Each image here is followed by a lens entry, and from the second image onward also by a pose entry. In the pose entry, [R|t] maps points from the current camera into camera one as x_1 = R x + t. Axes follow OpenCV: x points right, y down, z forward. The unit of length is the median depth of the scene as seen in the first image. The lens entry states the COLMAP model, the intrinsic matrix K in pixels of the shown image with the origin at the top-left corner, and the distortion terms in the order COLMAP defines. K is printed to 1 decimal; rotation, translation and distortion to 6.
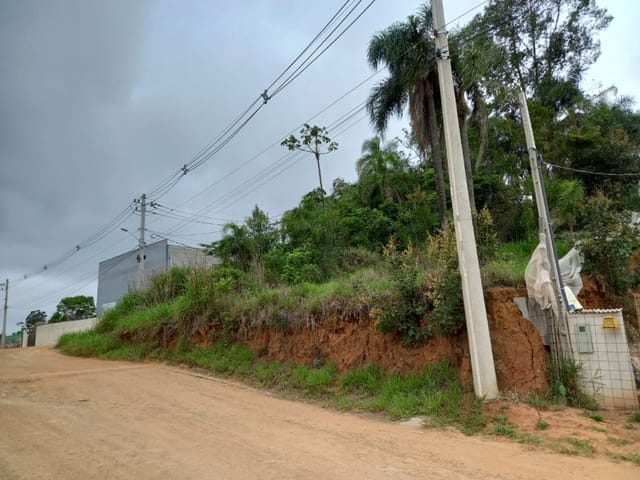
lens RADIAL K [[482.6, 0, 322.5], [0, 482.6, 240.9], [0, 0, 1]] dist [0.082807, -0.105859]
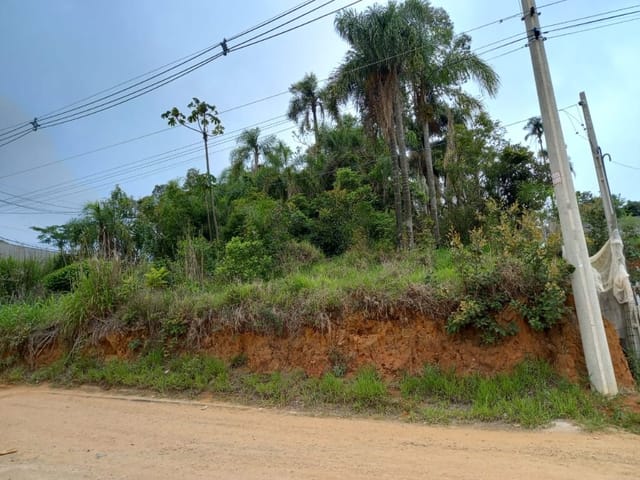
lens RADIAL K [[482.6, 0, 322.5], [0, 482.6, 240.9], [0, 0, 1]] dist [0.082807, -0.105859]
pose [[0.890791, 0.069462, 0.449073, -0.203551], [-0.059455, 0.997568, -0.036365, 0.029908], [-0.450507, 0.005694, 0.892755, 0.129102]]
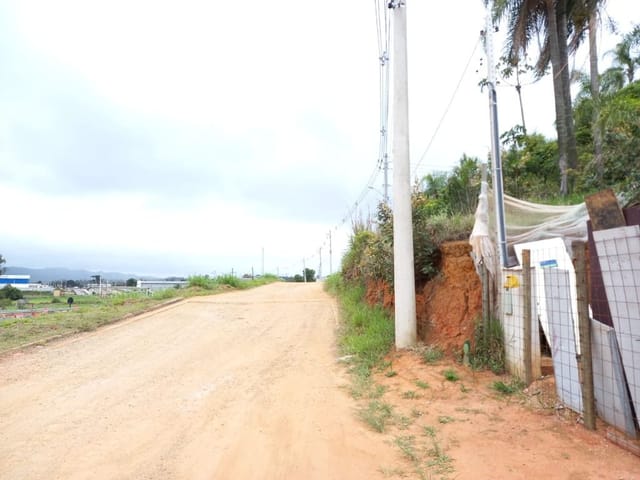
lens RADIAL K [[482.6, 0, 322.5], [0, 482.6, 240.9], [0, 0, 1]] dist [0.082807, -0.105859]
pose [[0.754906, -0.013111, -0.655702, 0.310127], [0.089826, 0.992445, 0.083571, -0.003351], [0.649653, -0.121987, 0.750380, 0.045012]]
